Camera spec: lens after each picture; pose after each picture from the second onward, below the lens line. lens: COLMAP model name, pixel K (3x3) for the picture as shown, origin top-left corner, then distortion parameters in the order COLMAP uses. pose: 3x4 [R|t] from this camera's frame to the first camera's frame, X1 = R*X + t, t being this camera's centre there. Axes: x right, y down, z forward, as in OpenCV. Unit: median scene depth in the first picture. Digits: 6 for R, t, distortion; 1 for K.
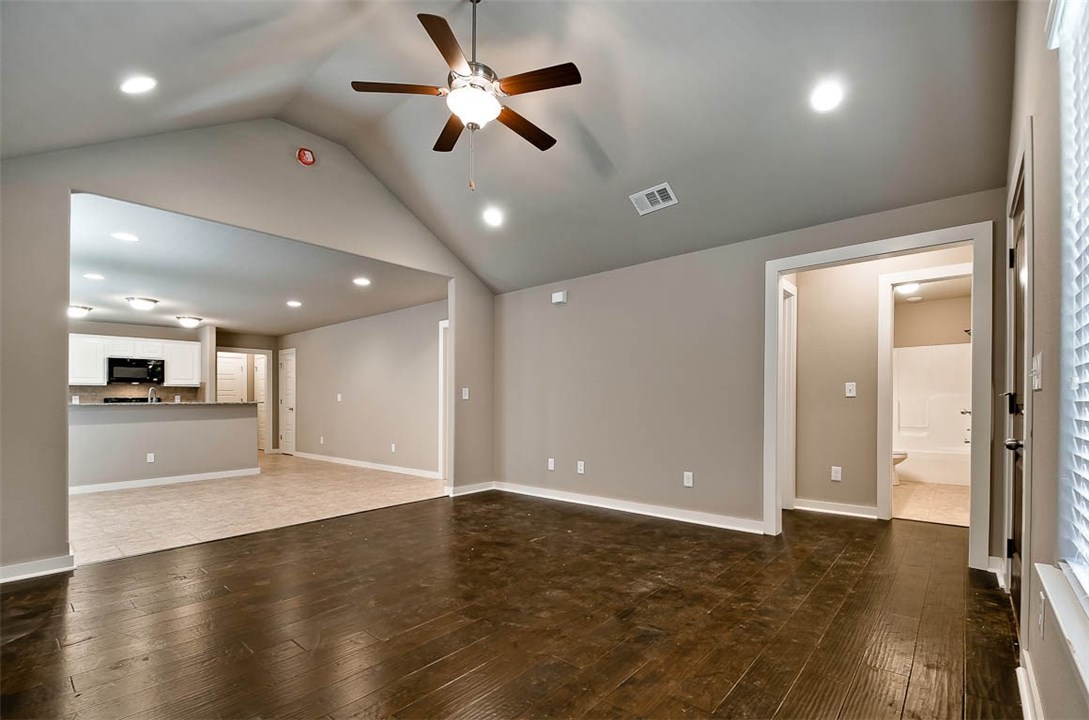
lens RADIAL K [[484.6, 0, 547.2], [0, 484.6, 405.4], [0, 0, 1]] dist [0.001312, 0.000038]
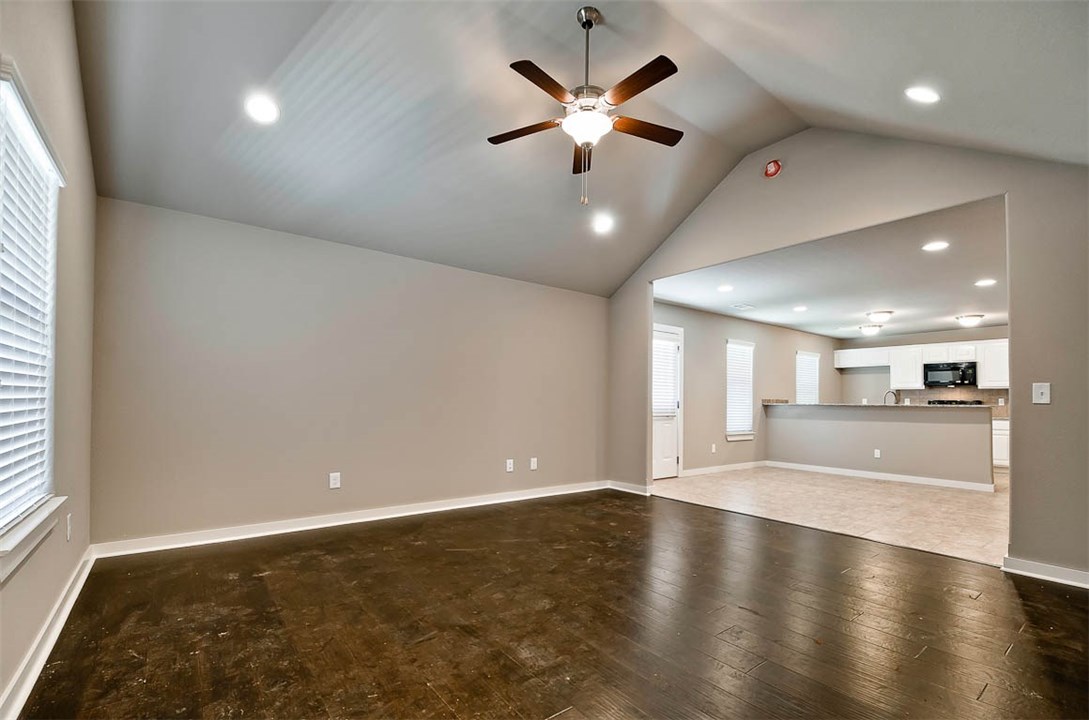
lens RADIAL K [[493.3, 0, 581.6], [0, 493.3, 384.6], [0, 0, 1]] dist [-0.001121, -0.000698]
pose [[-0.166231, -0.031083, -0.985597, 0.401373], [-0.023410, 0.999346, -0.027569, -0.002774], [0.985809, 0.018490, -0.166850, 0.518932]]
